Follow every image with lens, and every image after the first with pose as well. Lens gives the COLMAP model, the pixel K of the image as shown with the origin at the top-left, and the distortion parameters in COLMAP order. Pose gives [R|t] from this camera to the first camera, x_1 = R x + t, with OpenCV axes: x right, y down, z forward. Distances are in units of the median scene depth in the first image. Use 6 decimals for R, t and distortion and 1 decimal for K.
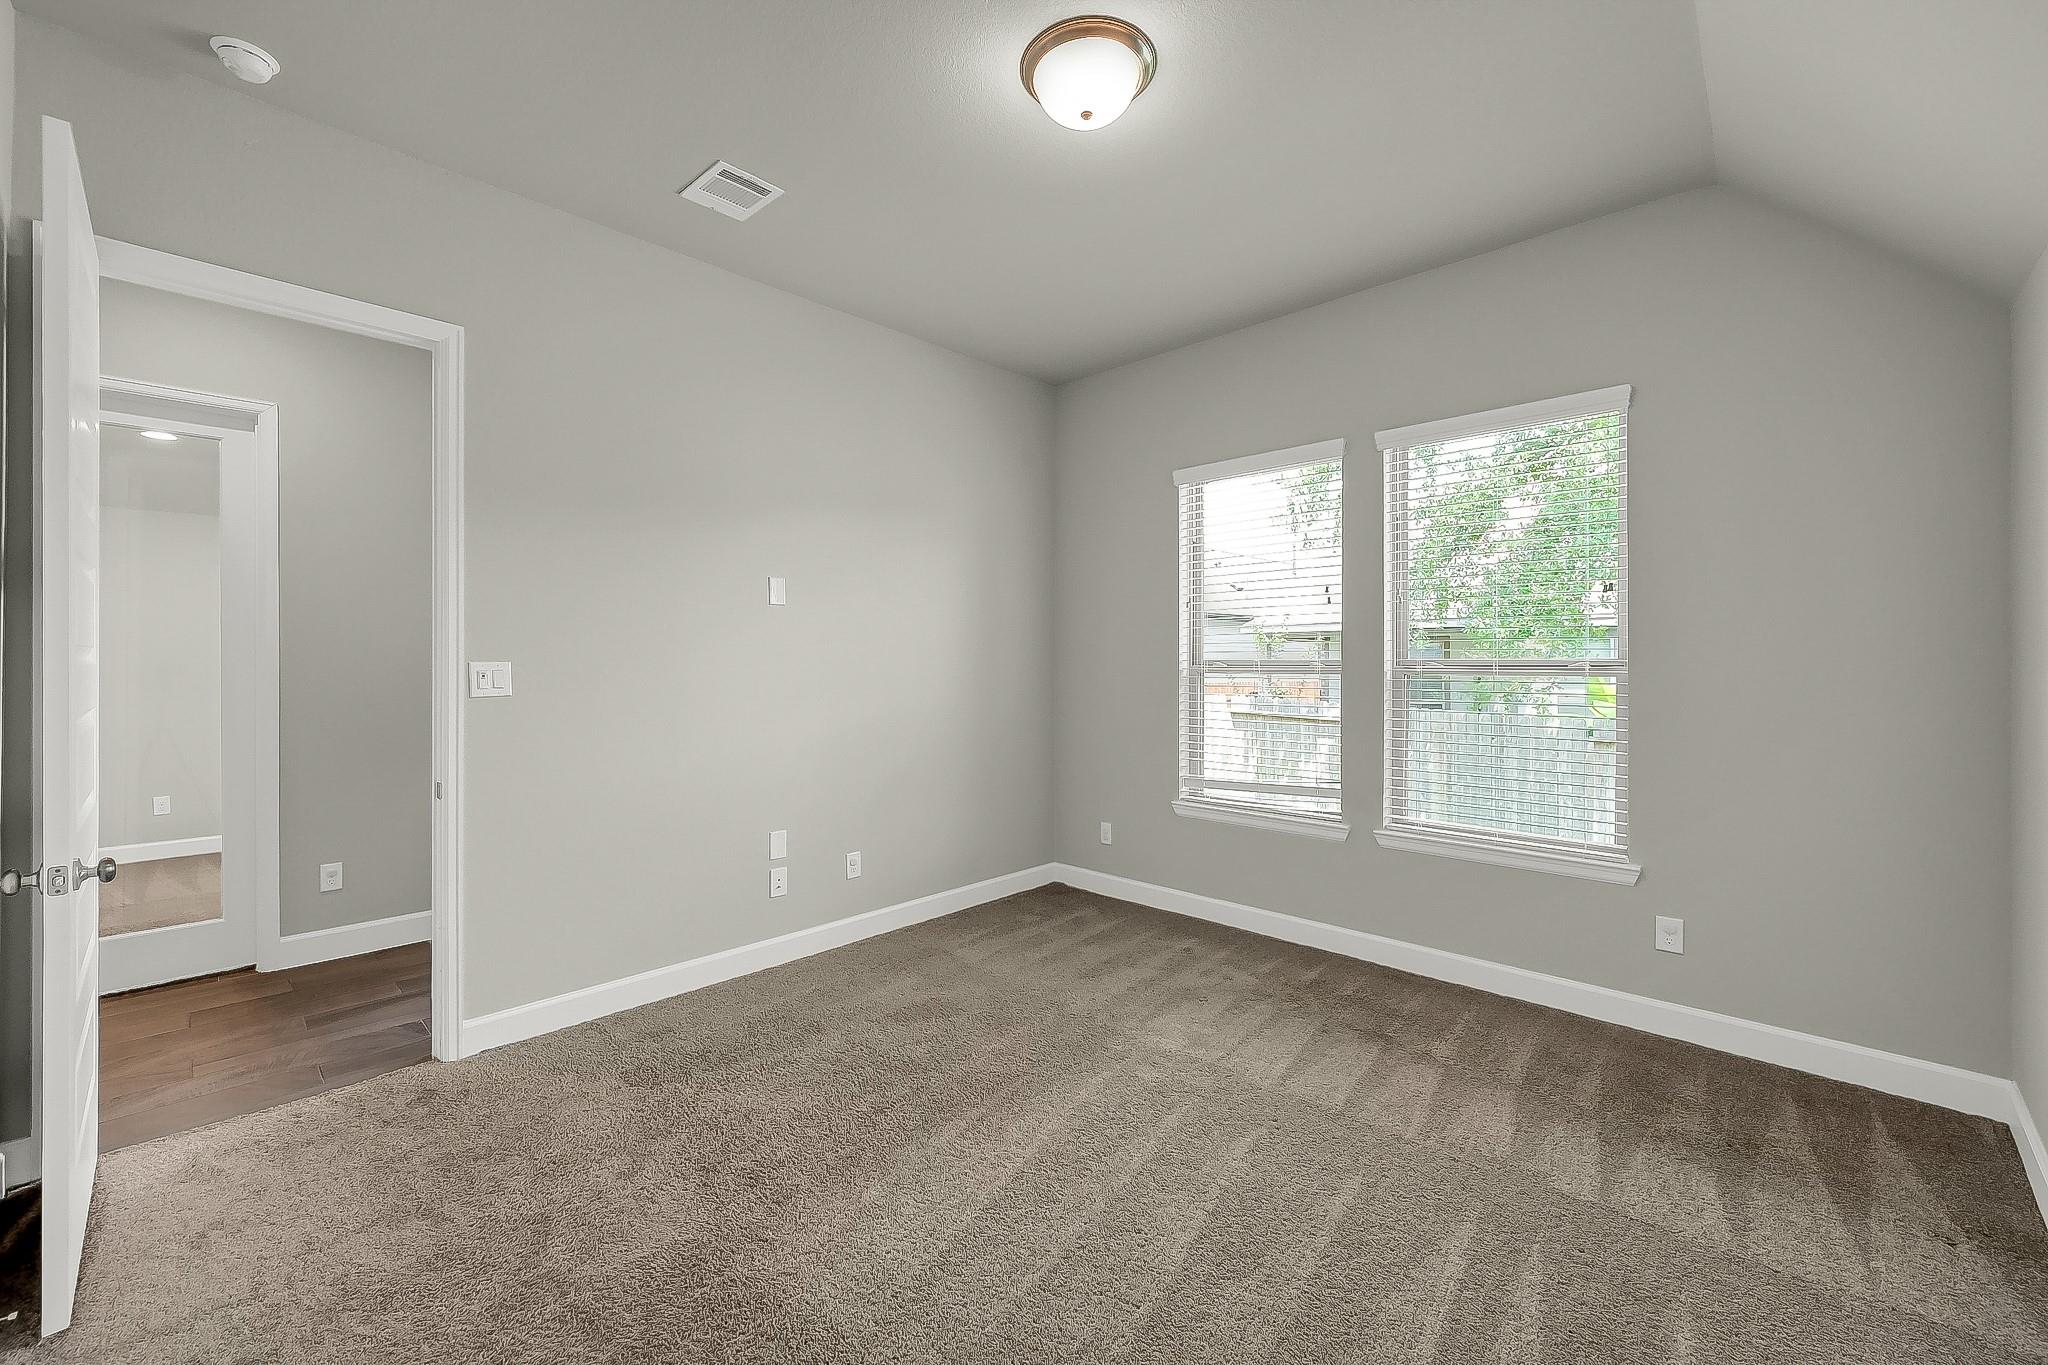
lens RADIAL K [[824.4, 0, 1015.4], [0, 824.4, 676.8], [0, 0, 1]] dist [0.006740, 0.000063]
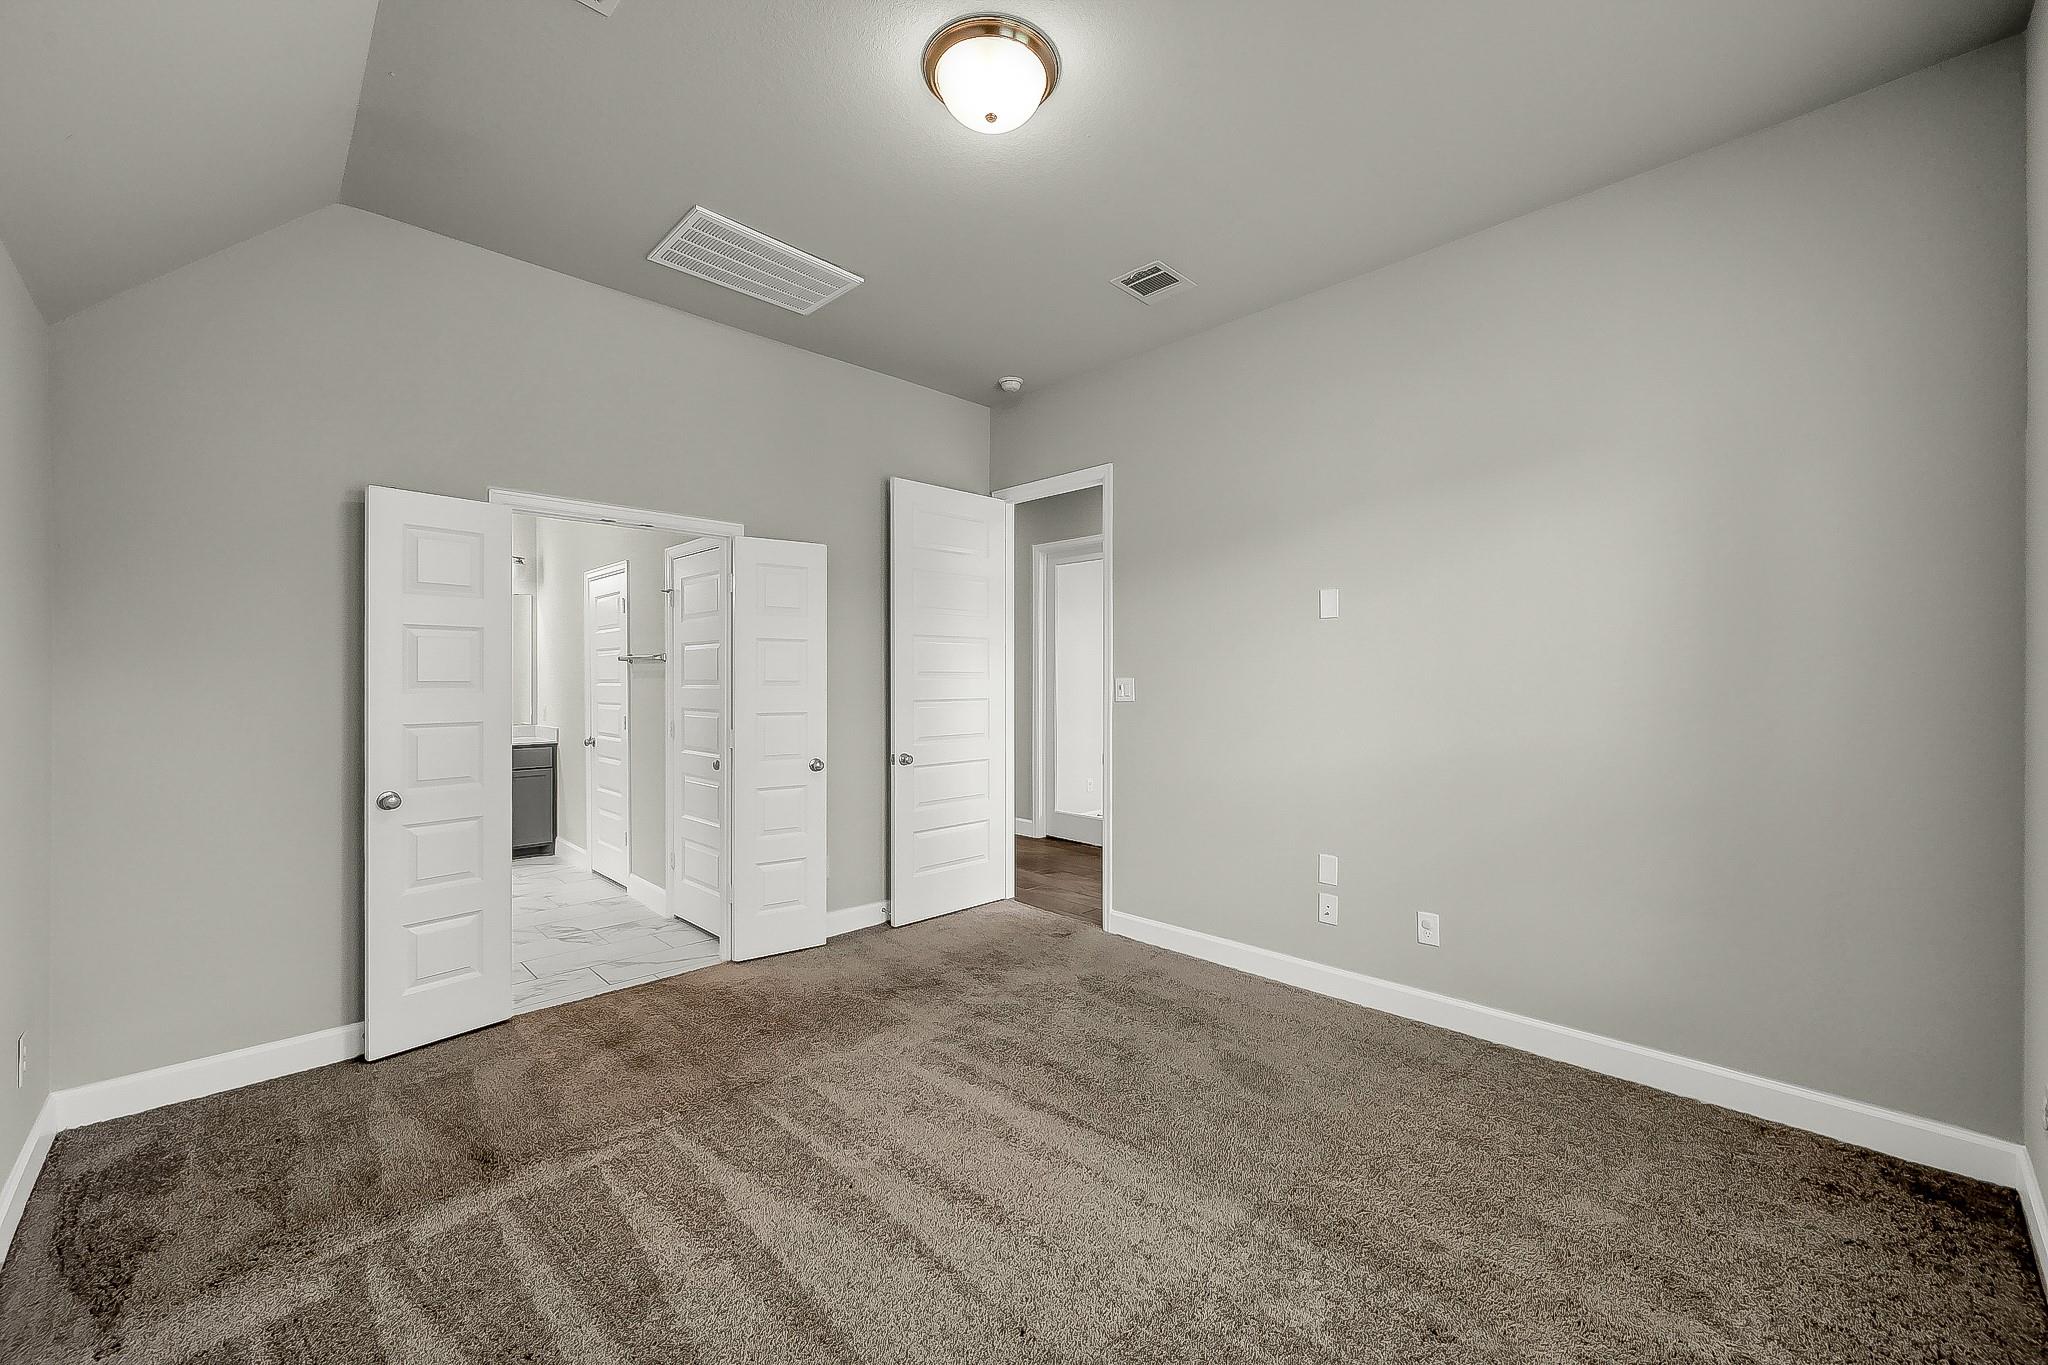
lens RADIAL K [[824.4, 0, 1015.4], [0, 824.4, 676.8], [0, 0, 1]] dist [0.006740, 0.000063]
pose [[-0.042494, -0.002955, -0.999092, 0.852552], [-0.013778, 0.999902, -0.002371, -0.014116], [0.999002, 0.013665, -0.042530, 0.849428]]
